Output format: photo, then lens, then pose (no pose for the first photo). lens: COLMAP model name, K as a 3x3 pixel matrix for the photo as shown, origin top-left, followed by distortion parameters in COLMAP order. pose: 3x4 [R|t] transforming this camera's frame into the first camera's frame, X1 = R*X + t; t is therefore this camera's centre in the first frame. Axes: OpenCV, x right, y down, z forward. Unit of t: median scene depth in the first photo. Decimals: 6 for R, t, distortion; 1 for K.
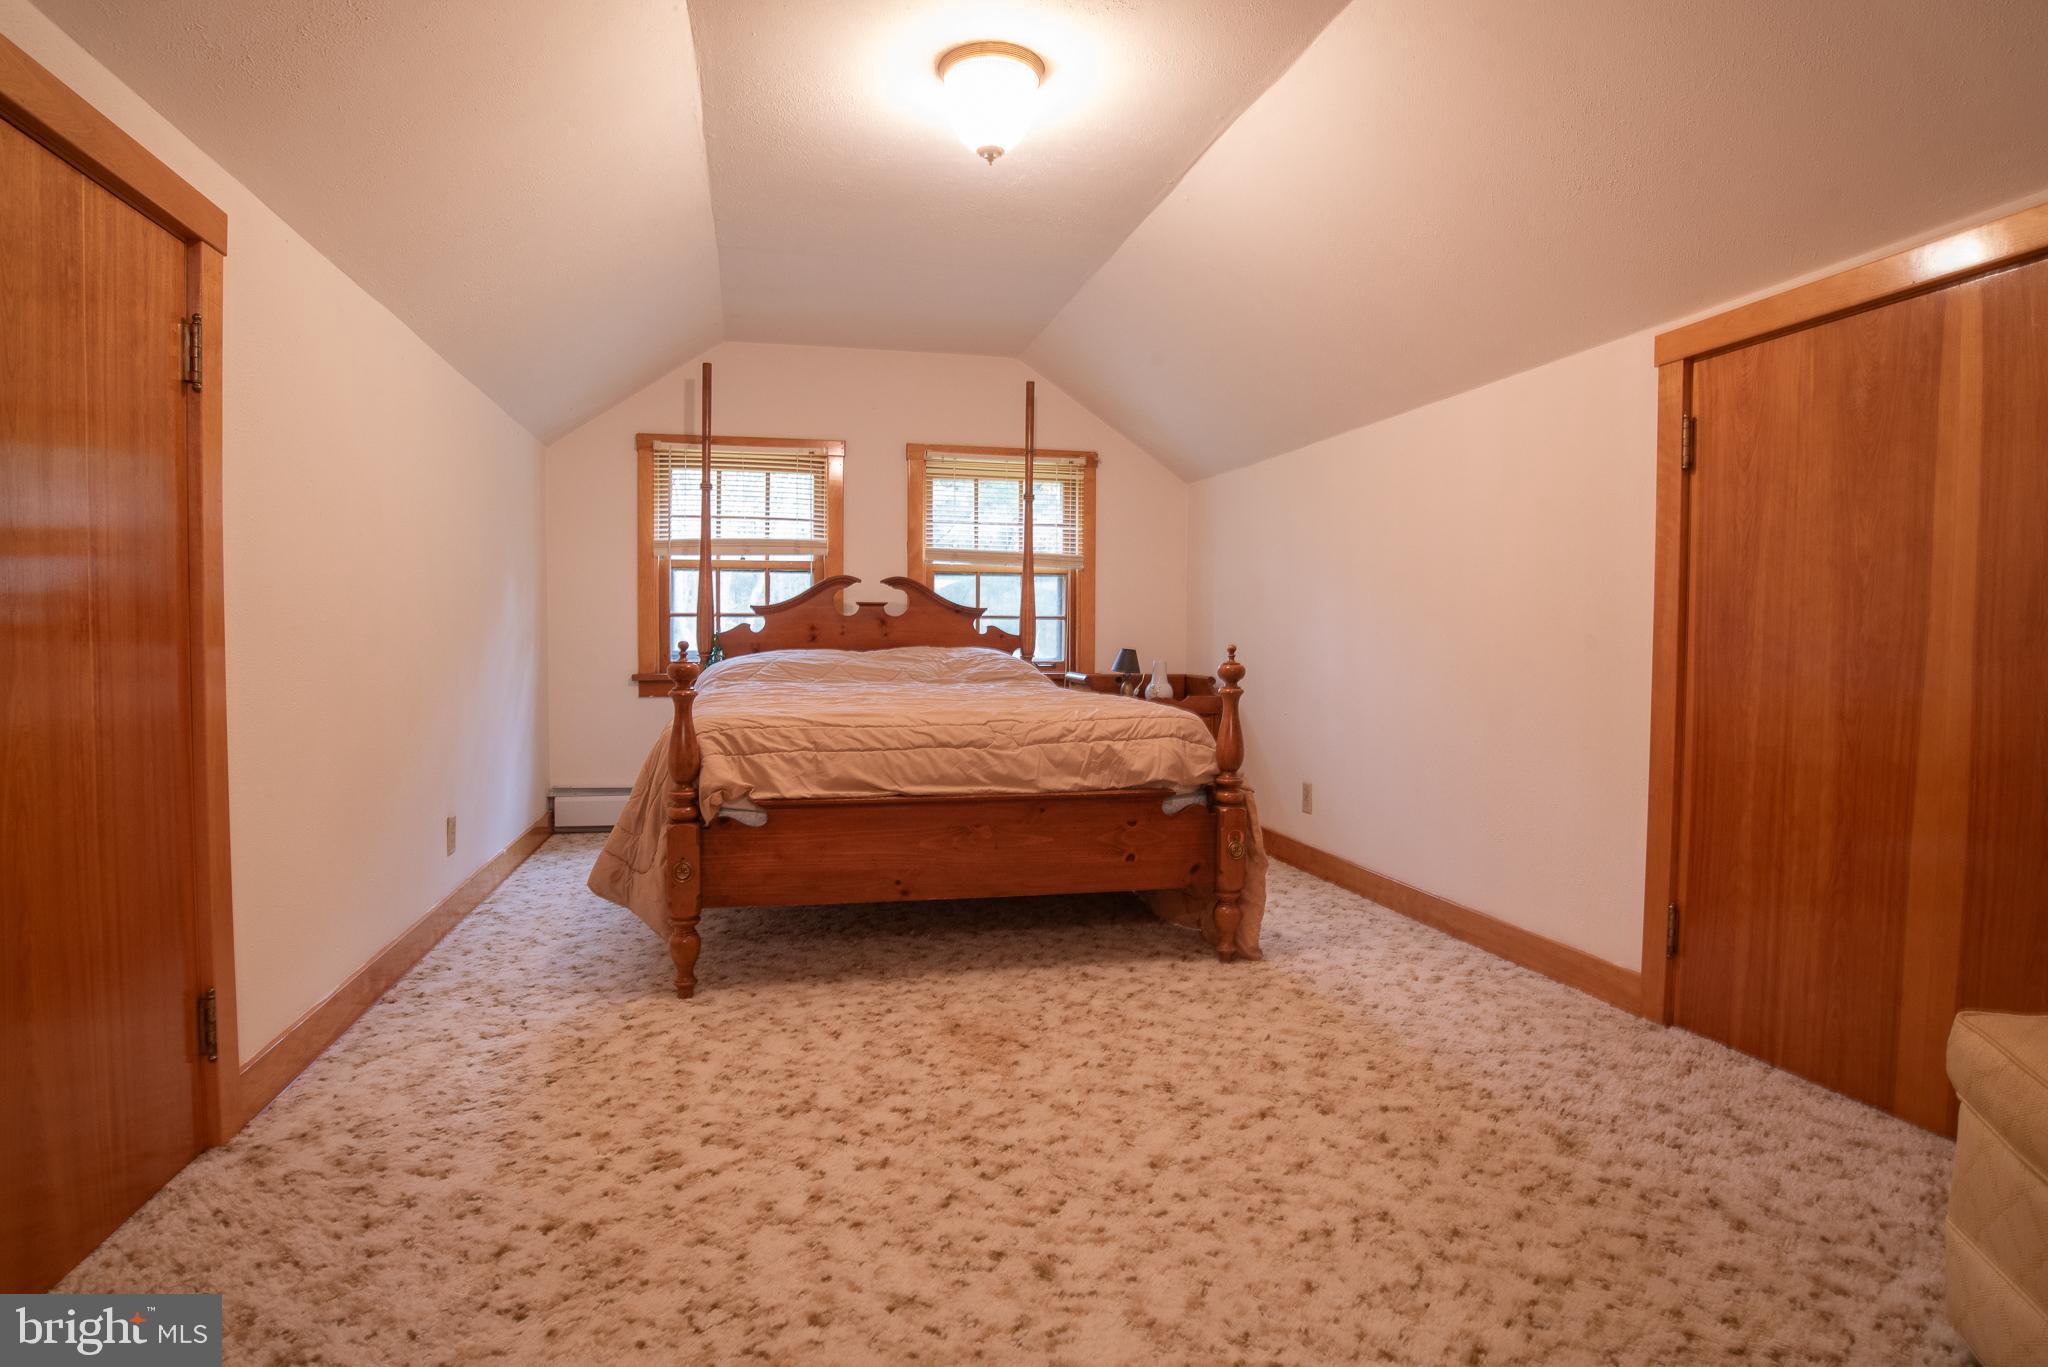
lens RADIAL K [[1076.7, 0, 1024.0], [0, 1076.7, 683.5], [0, 0, 1]] dist [-0.079201, 0.029074]
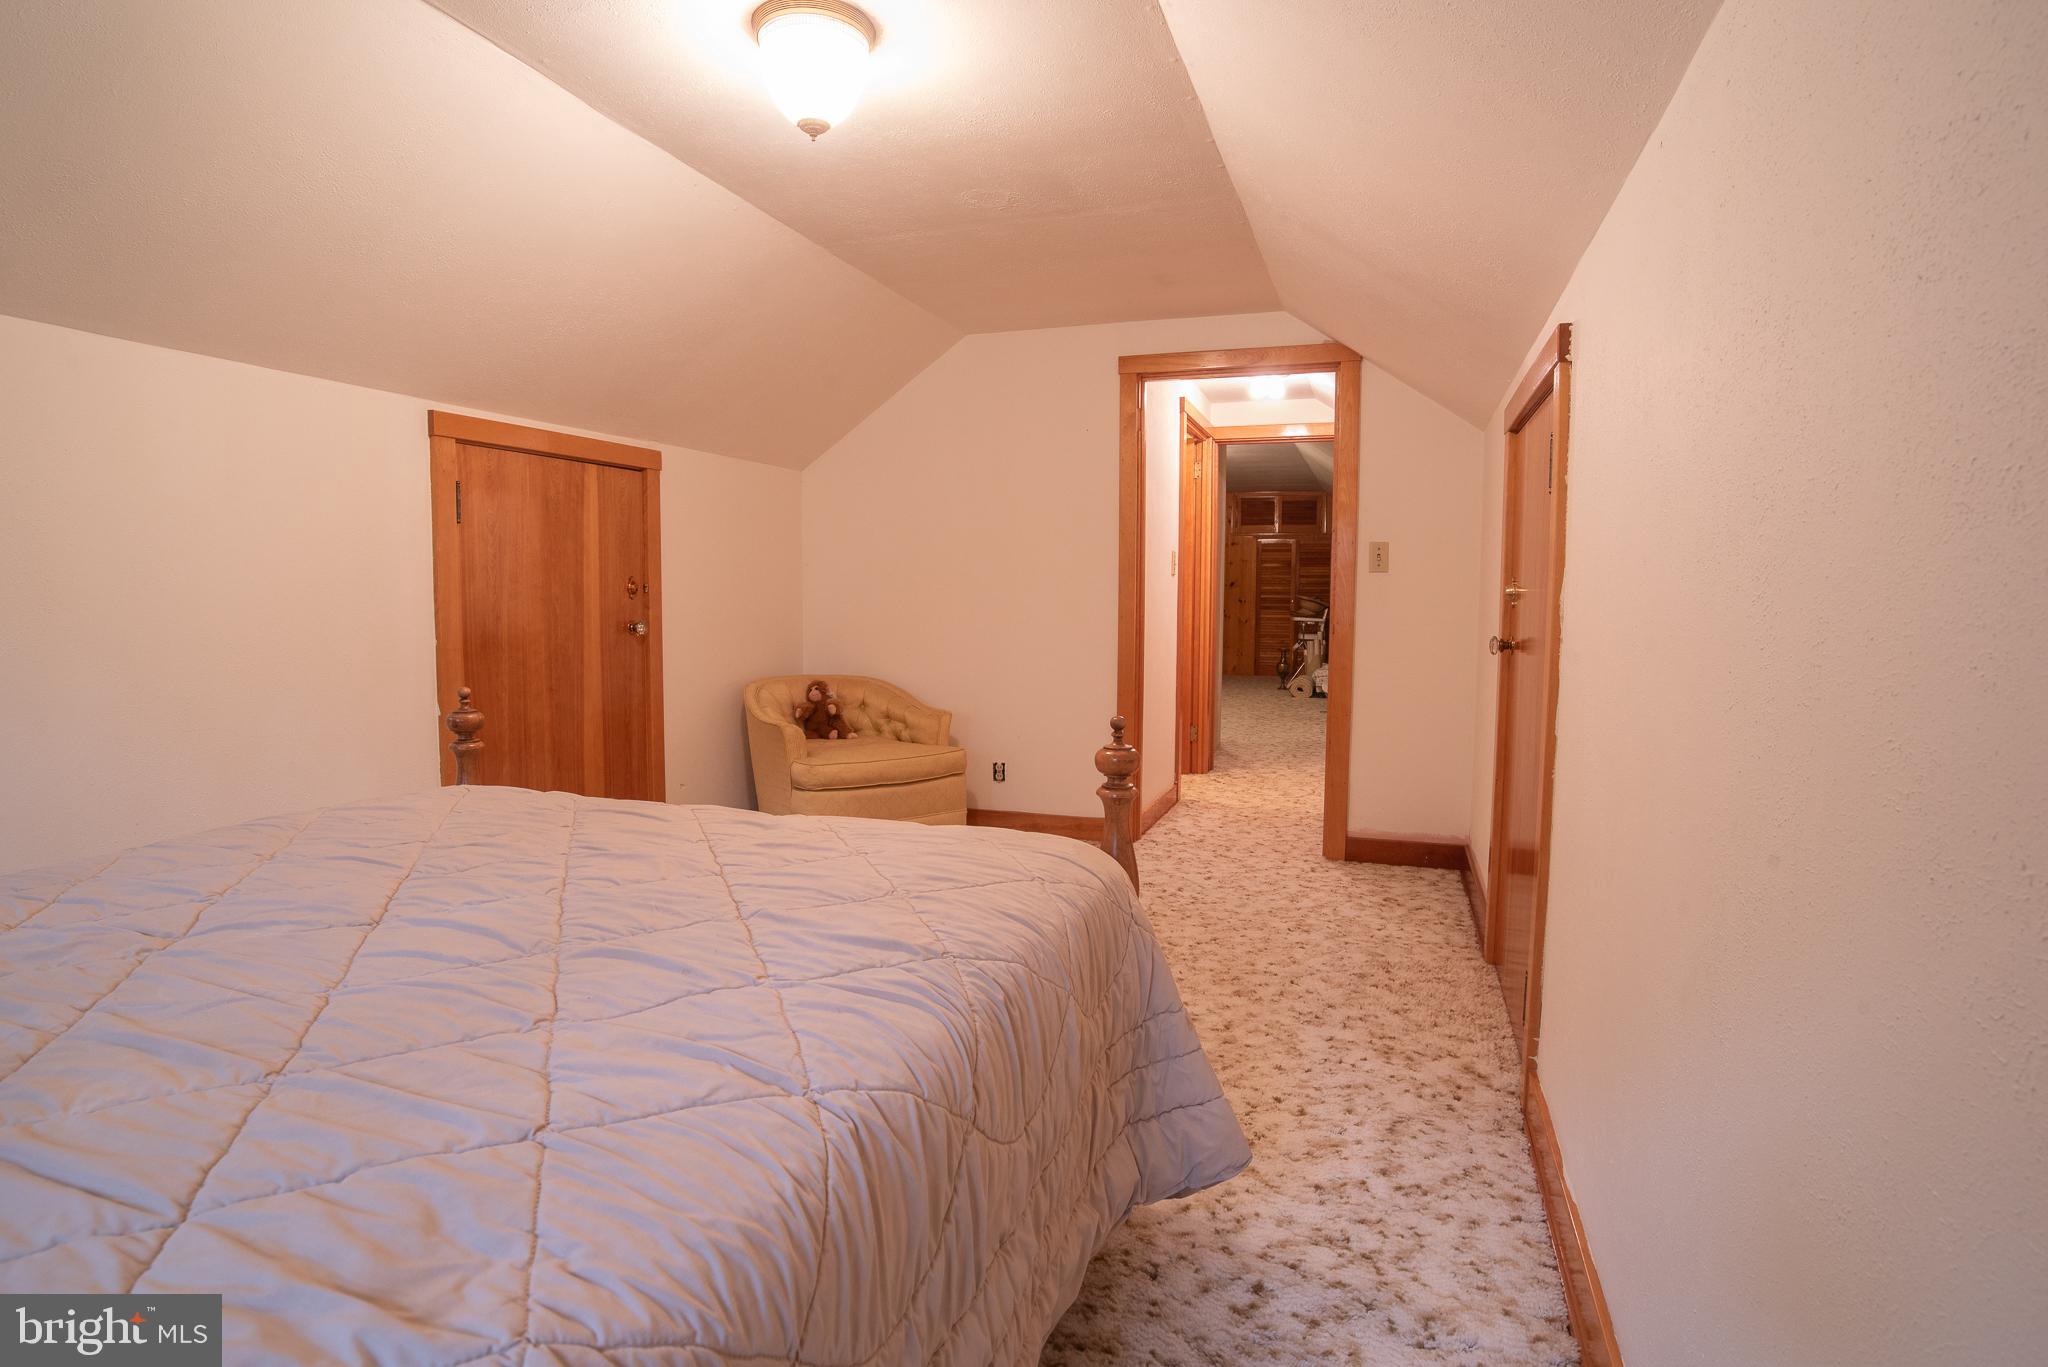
lens RADIAL K [[1052.3, 0, 1028.1], [0, 1052.3, 682.5], [0, 0, 1]] dist [-0.070223, 0.021458]
pose [[-0.841925, -0.054619, 0.536824, -0.364205], [0.010782, 0.992962, 0.117938, -0.080126], [-0.539487, 0.105084, -0.835411, 0.916764]]
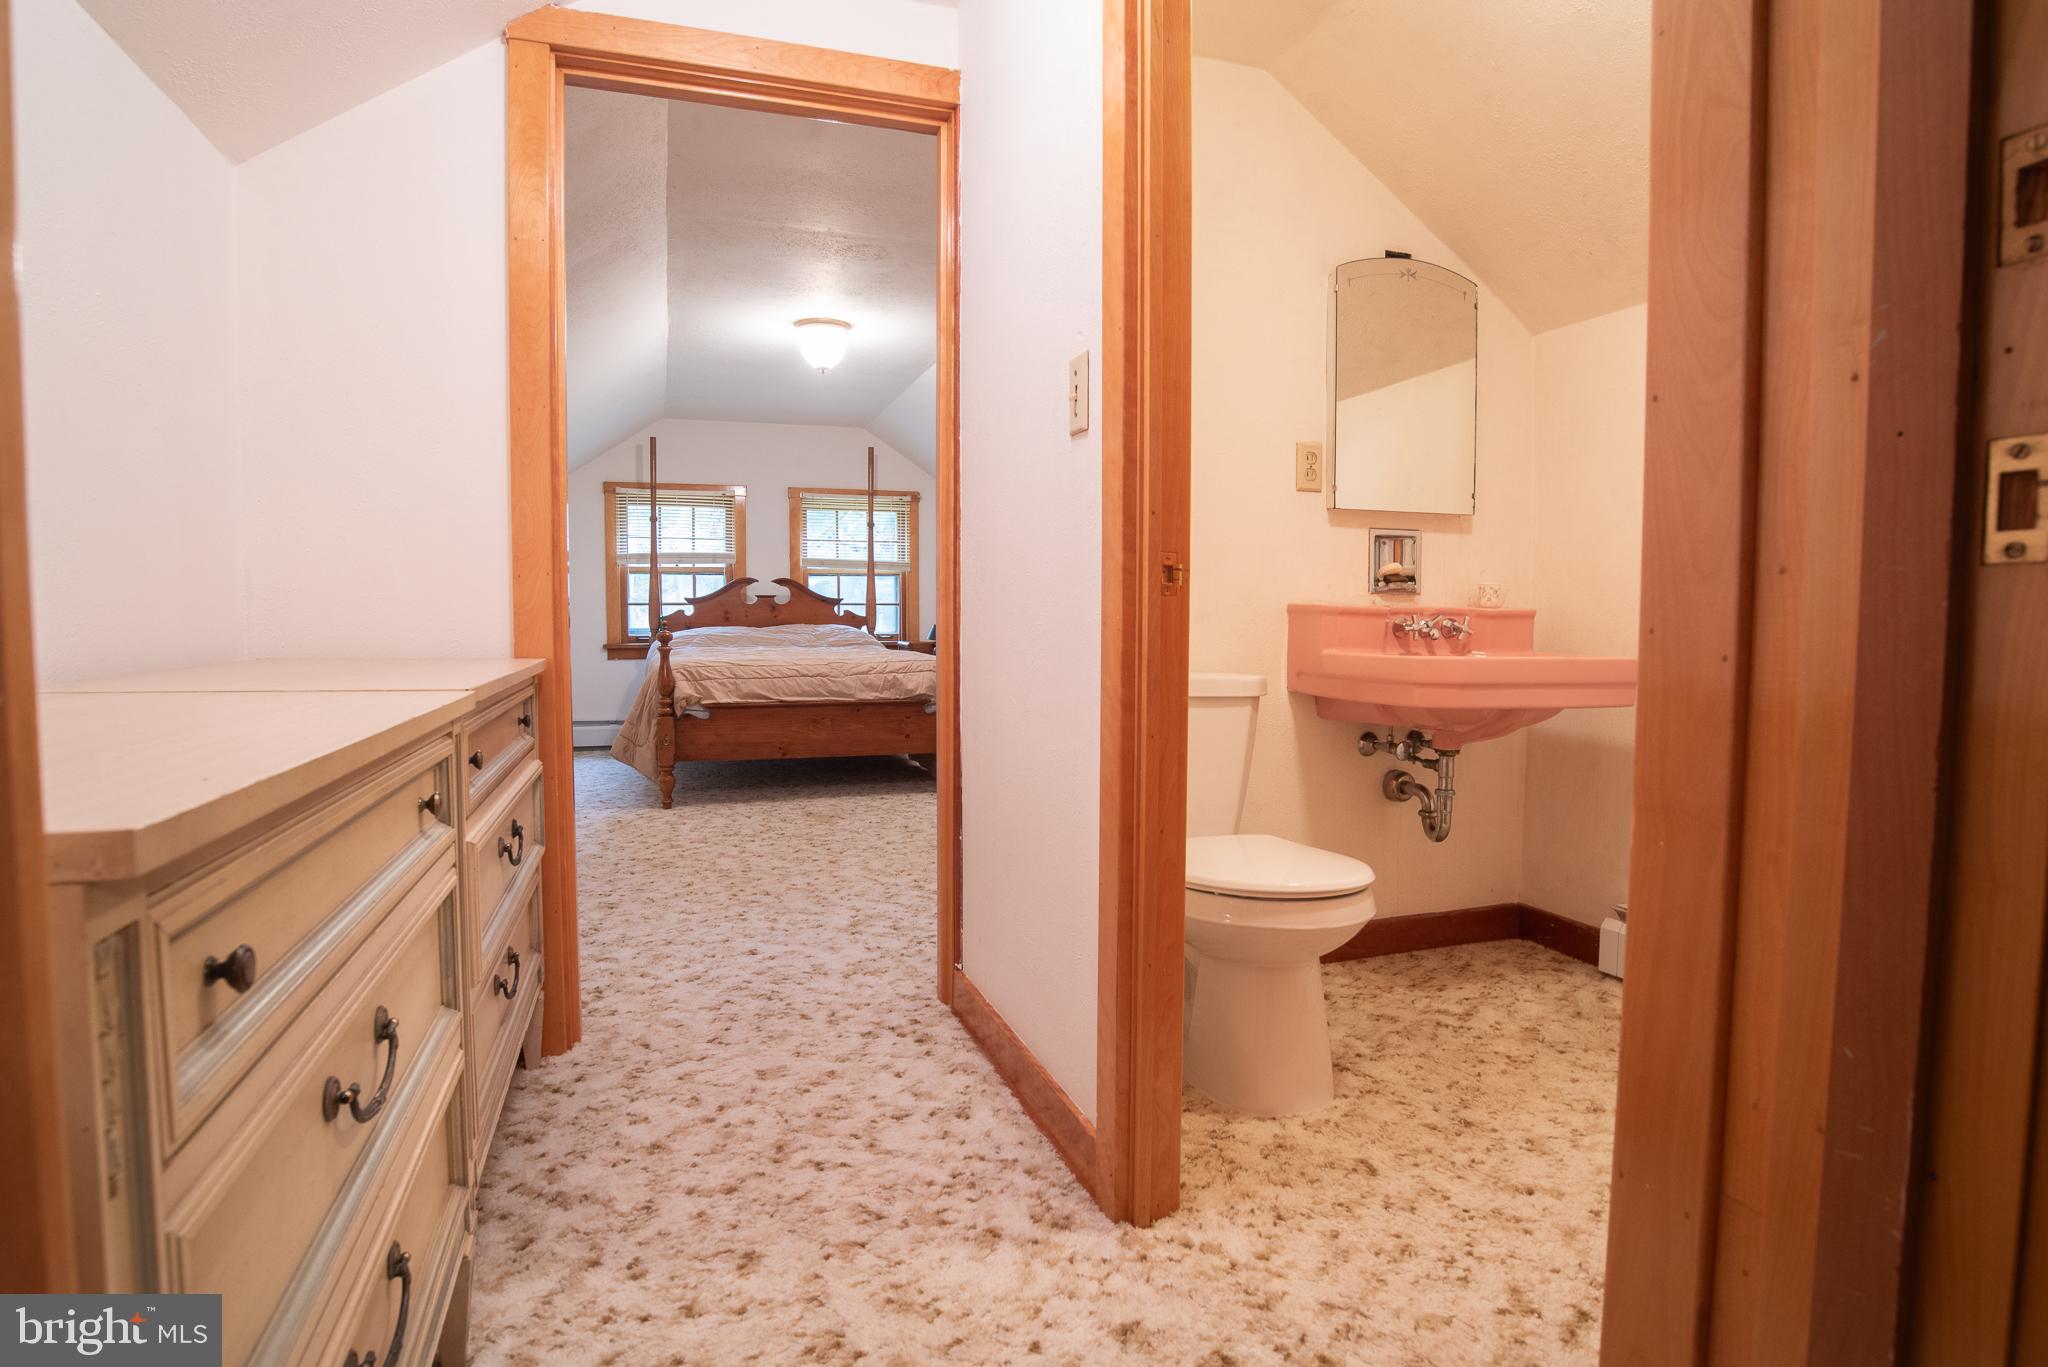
lens RADIAL K [[1076.7, 0, 1024.0], [0, 1076.7, 683.5], [0, 0, 1]] dist [-0.079201, 0.029074]
pose [[0.995737, -0.010512, 0.091633, 0.080701], [0.008787, 0.999777, 0.019211, 0.022921], [-0.091814, -0.018324, 0.995608, -0.536412]]
